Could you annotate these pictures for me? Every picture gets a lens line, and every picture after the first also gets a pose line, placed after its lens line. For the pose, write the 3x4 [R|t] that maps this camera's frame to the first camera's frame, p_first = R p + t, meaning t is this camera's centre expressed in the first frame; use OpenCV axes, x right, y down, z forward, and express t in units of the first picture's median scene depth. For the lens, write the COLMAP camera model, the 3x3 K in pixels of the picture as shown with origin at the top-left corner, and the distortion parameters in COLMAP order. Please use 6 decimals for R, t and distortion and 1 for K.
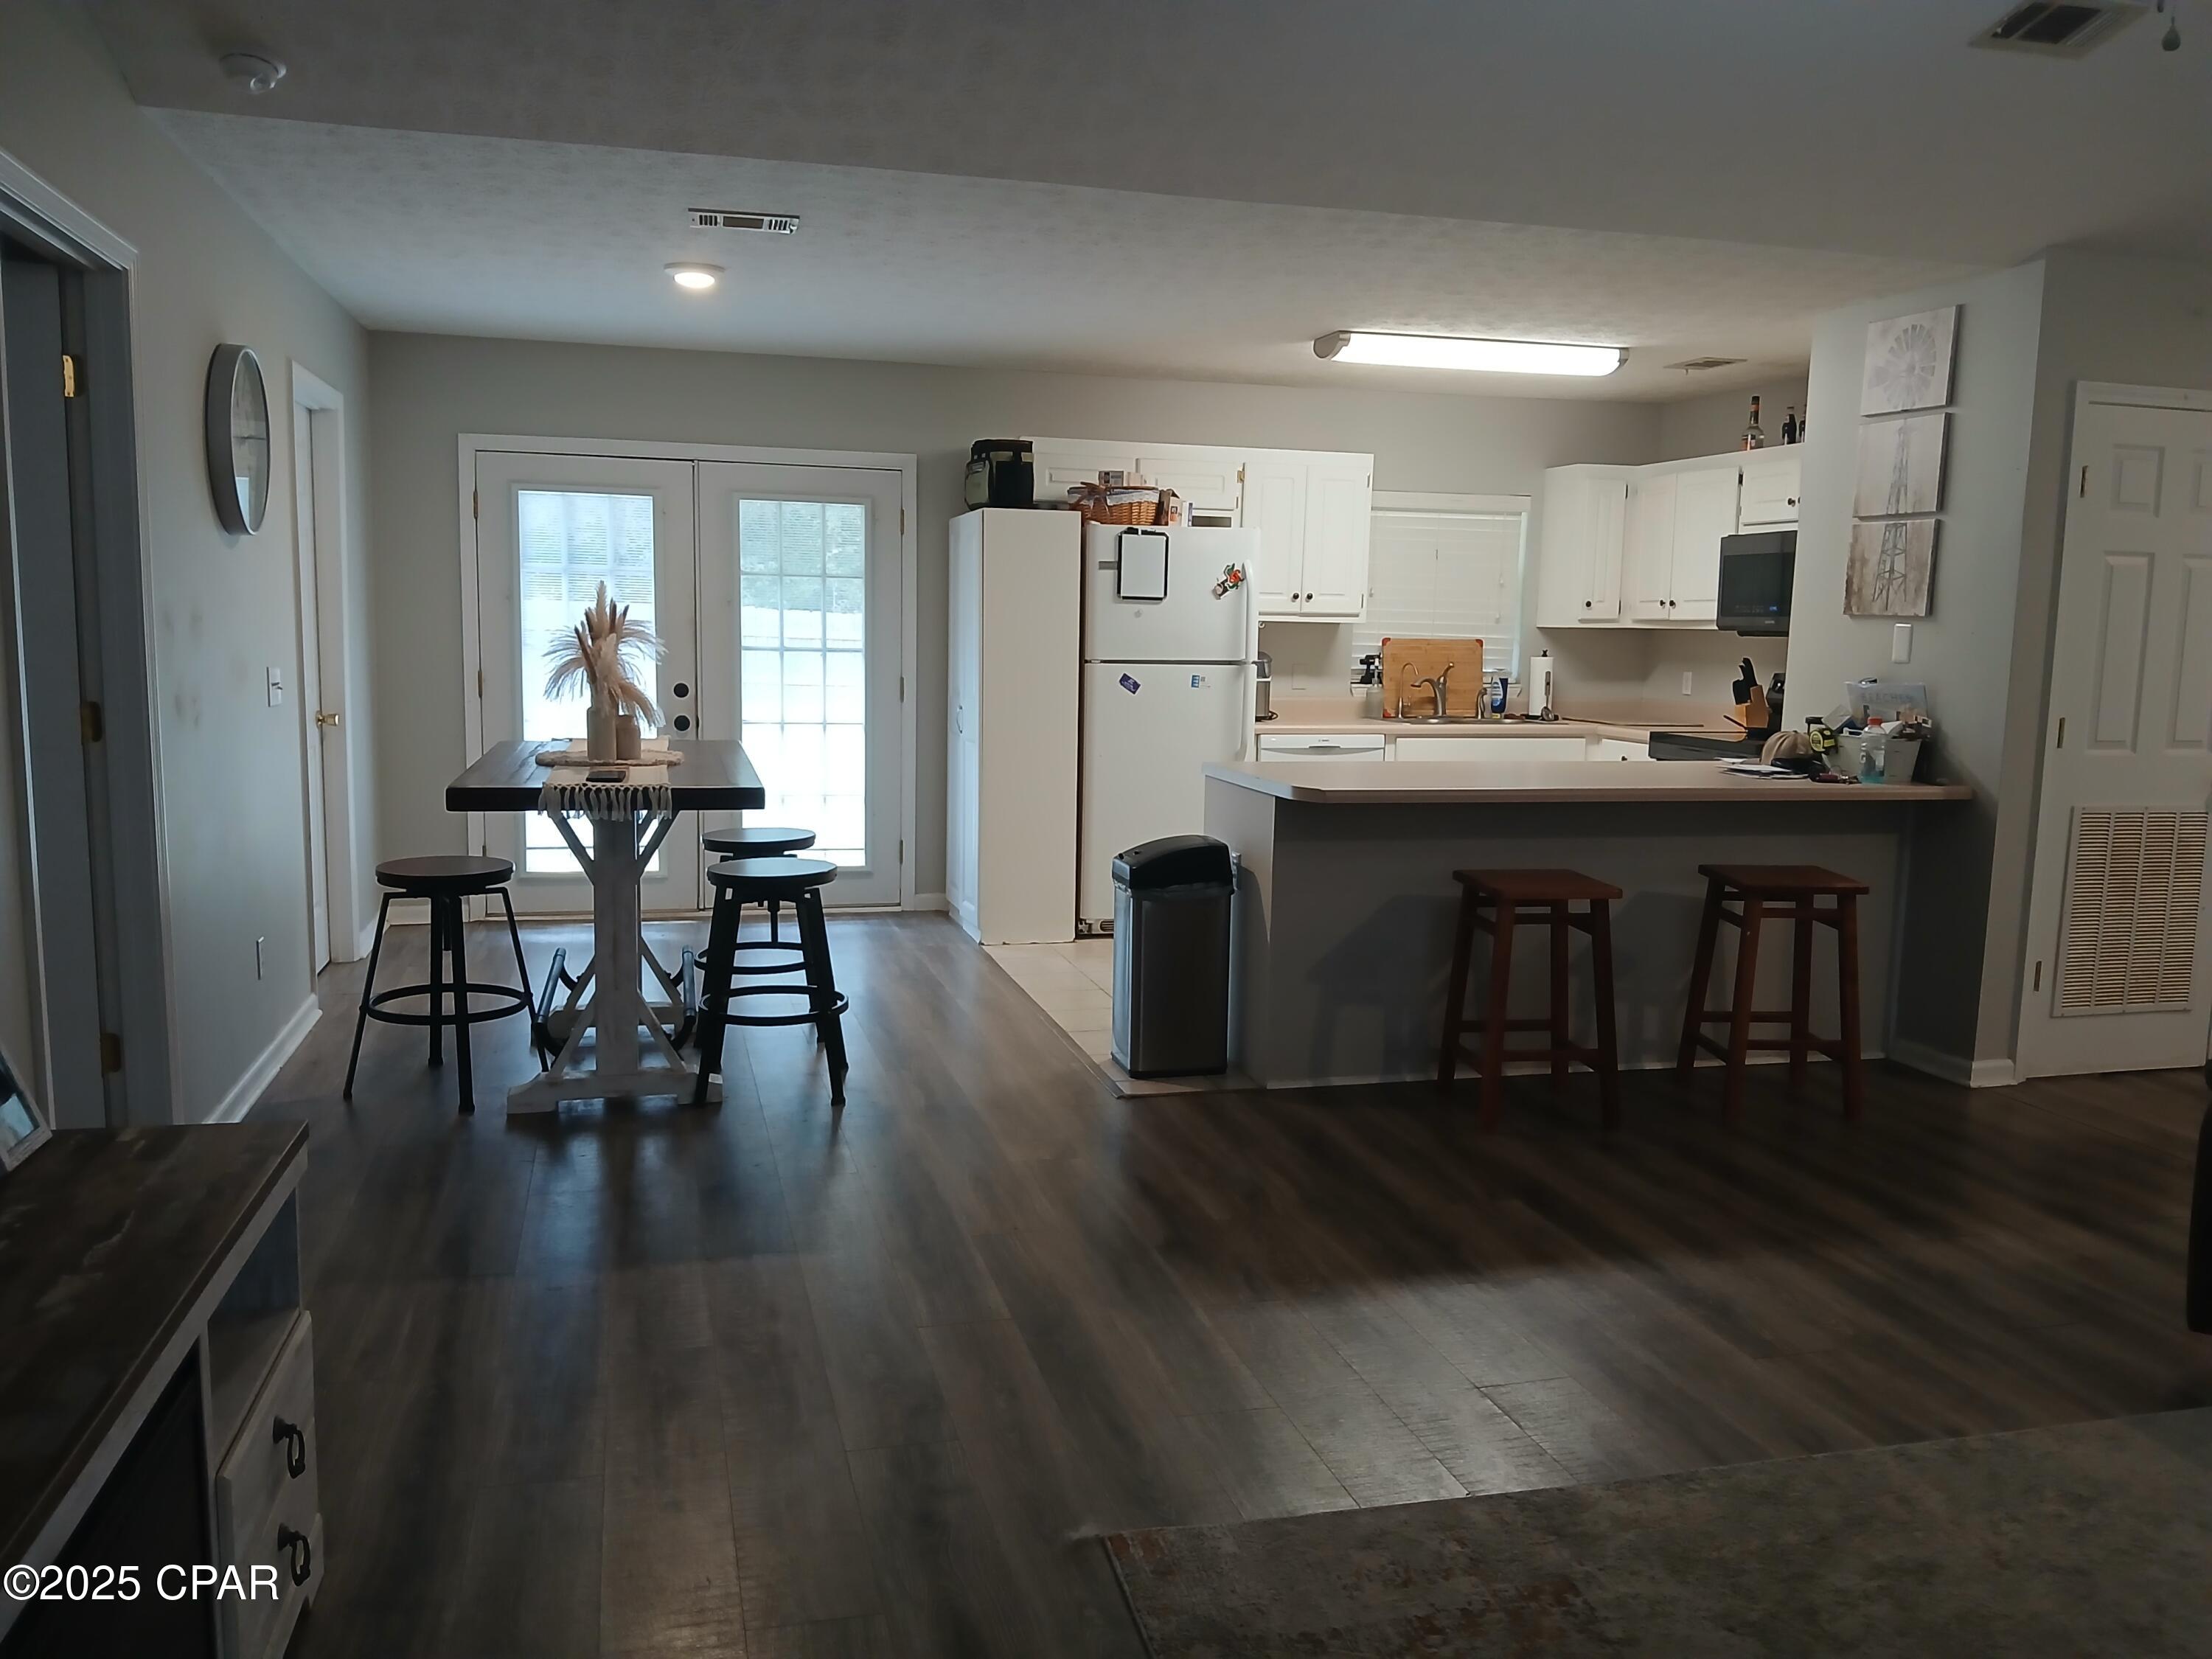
lens RADIAL K [[1715.4, 0, 1099.8], [0, 1715.4, 861.1], [0, 0, 1]] dist [0.112286, -0.250129]
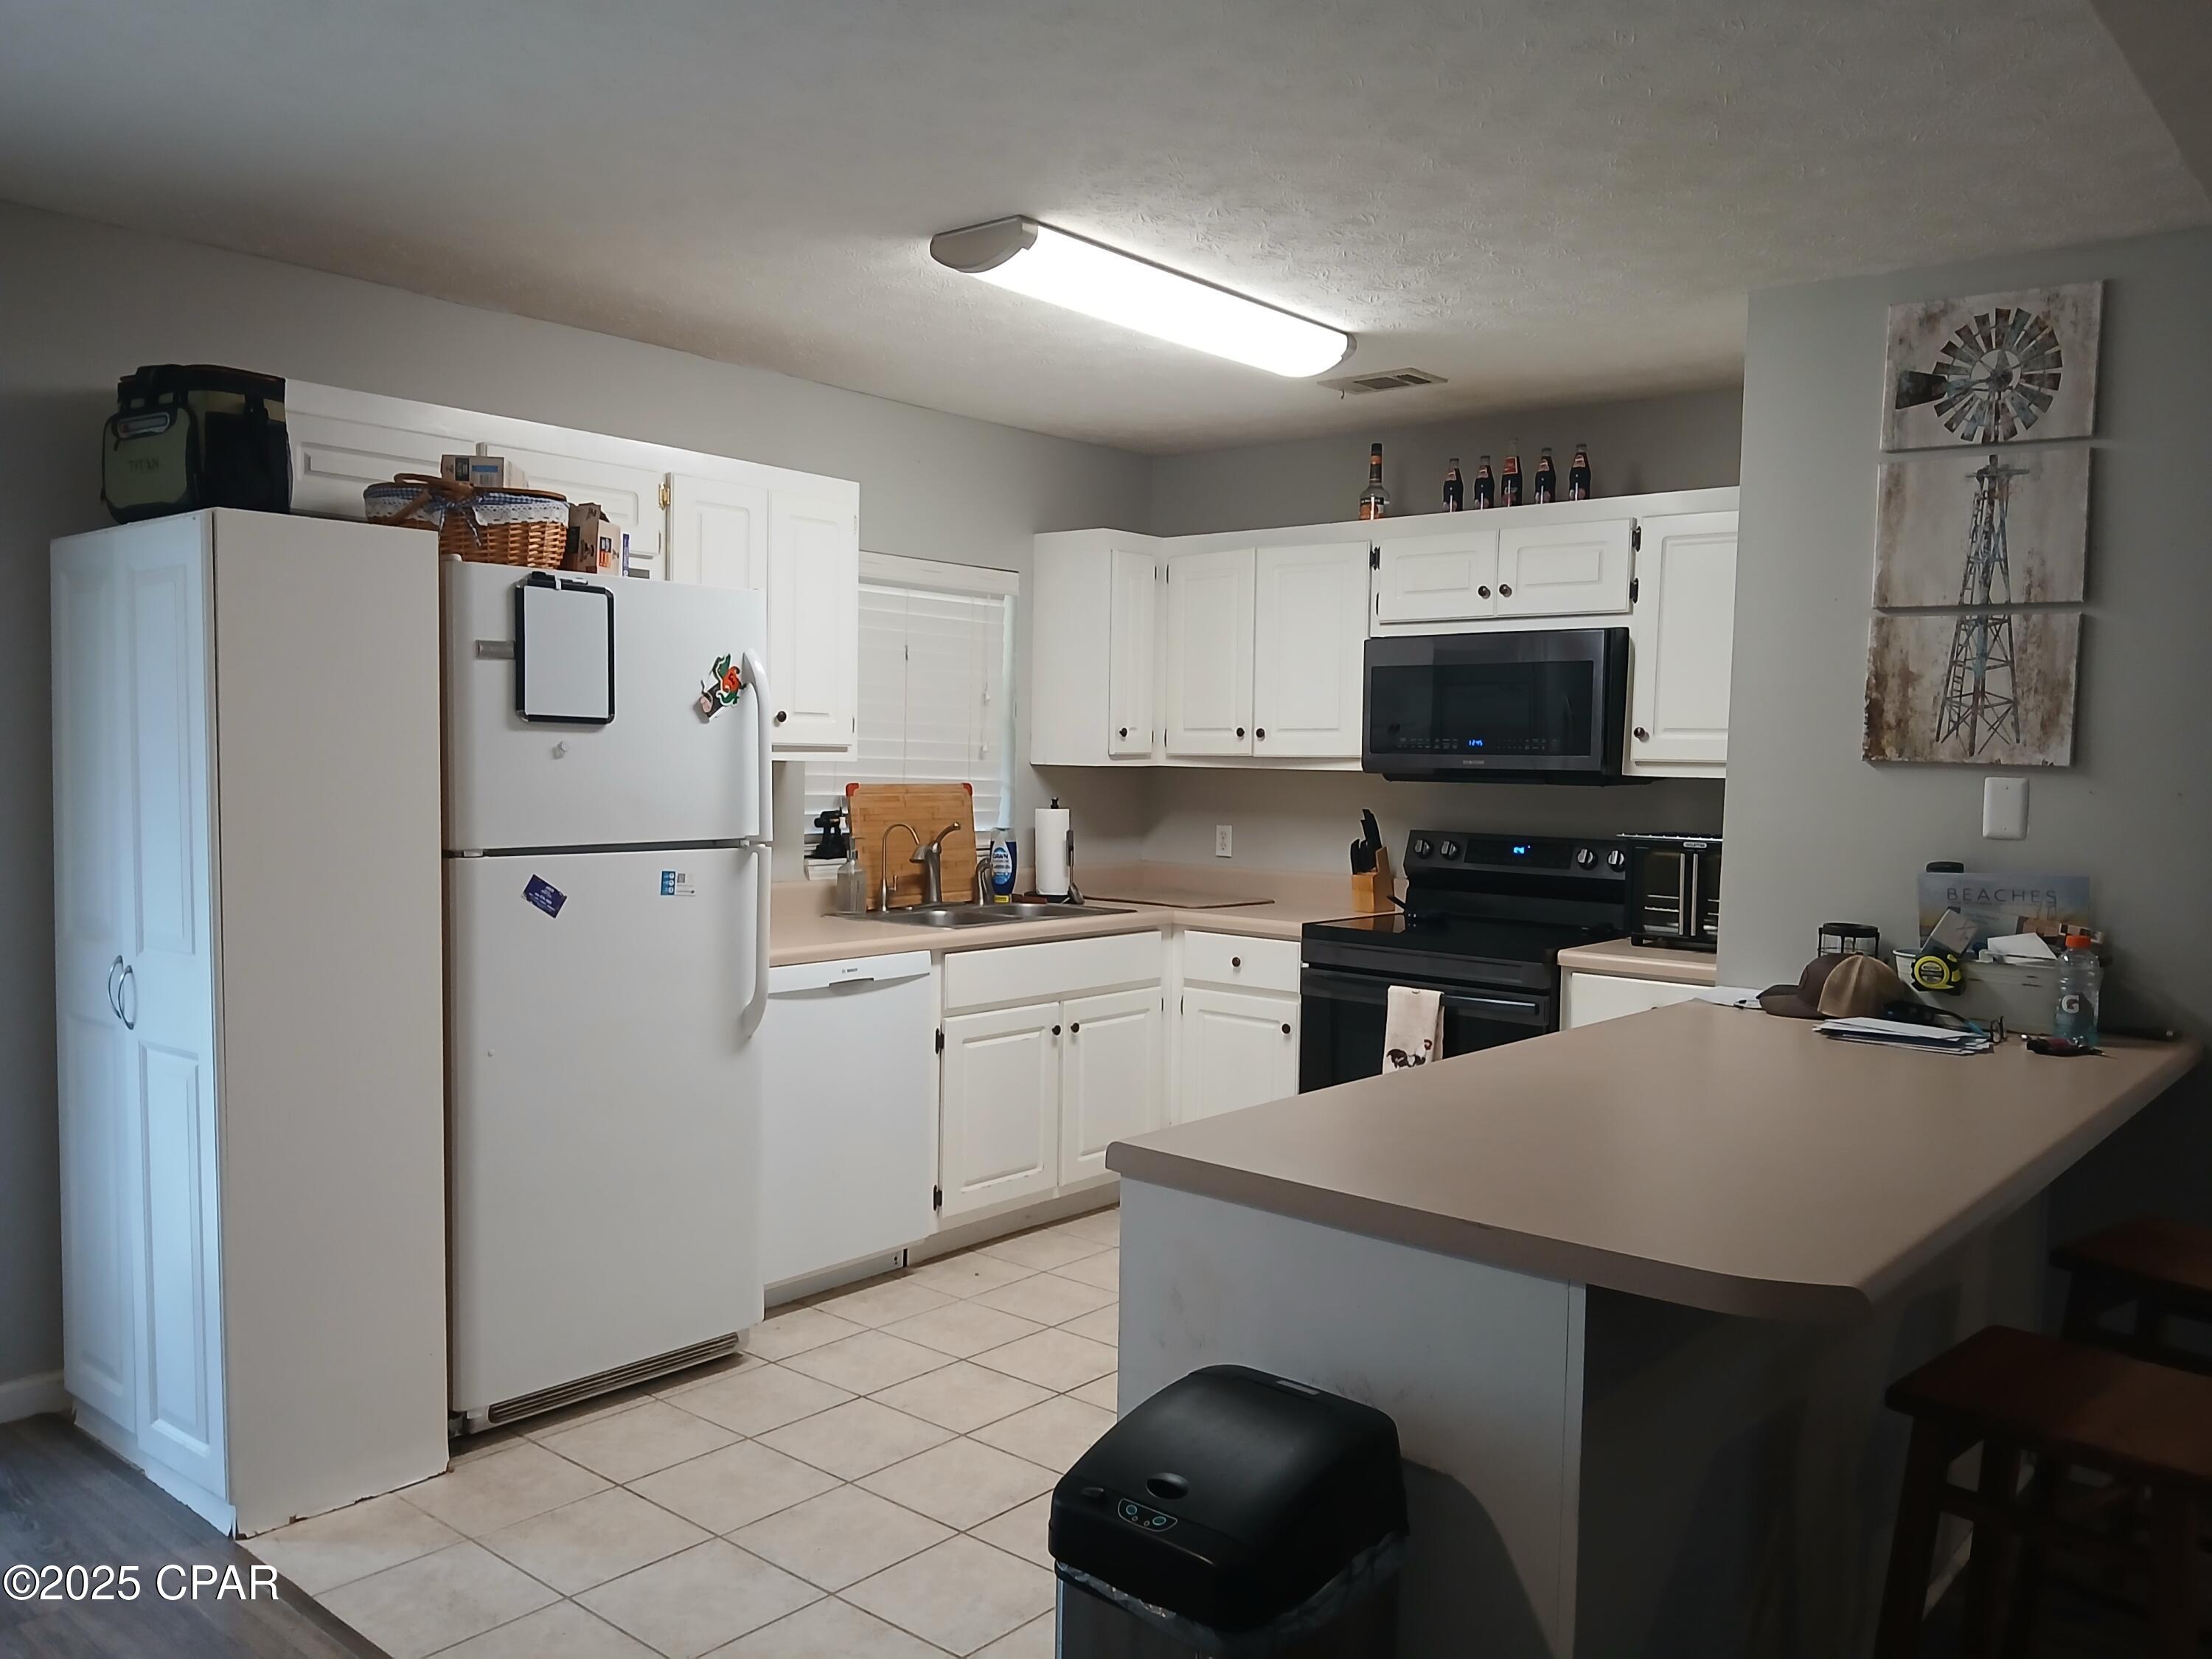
lens RADIAL K [[1715.4, 0, 1099.8], [0, 1715.4, 861.1], [0, 0, 1]] dist [0.112286, -0.250129]
pose [[0.826622, -0.040561, 0.561294, -0.124073], [0.075479, 0.996378, -0.039157, -0.081907], [-0.557673, 0.074734, 0.826689, 0.511496]]
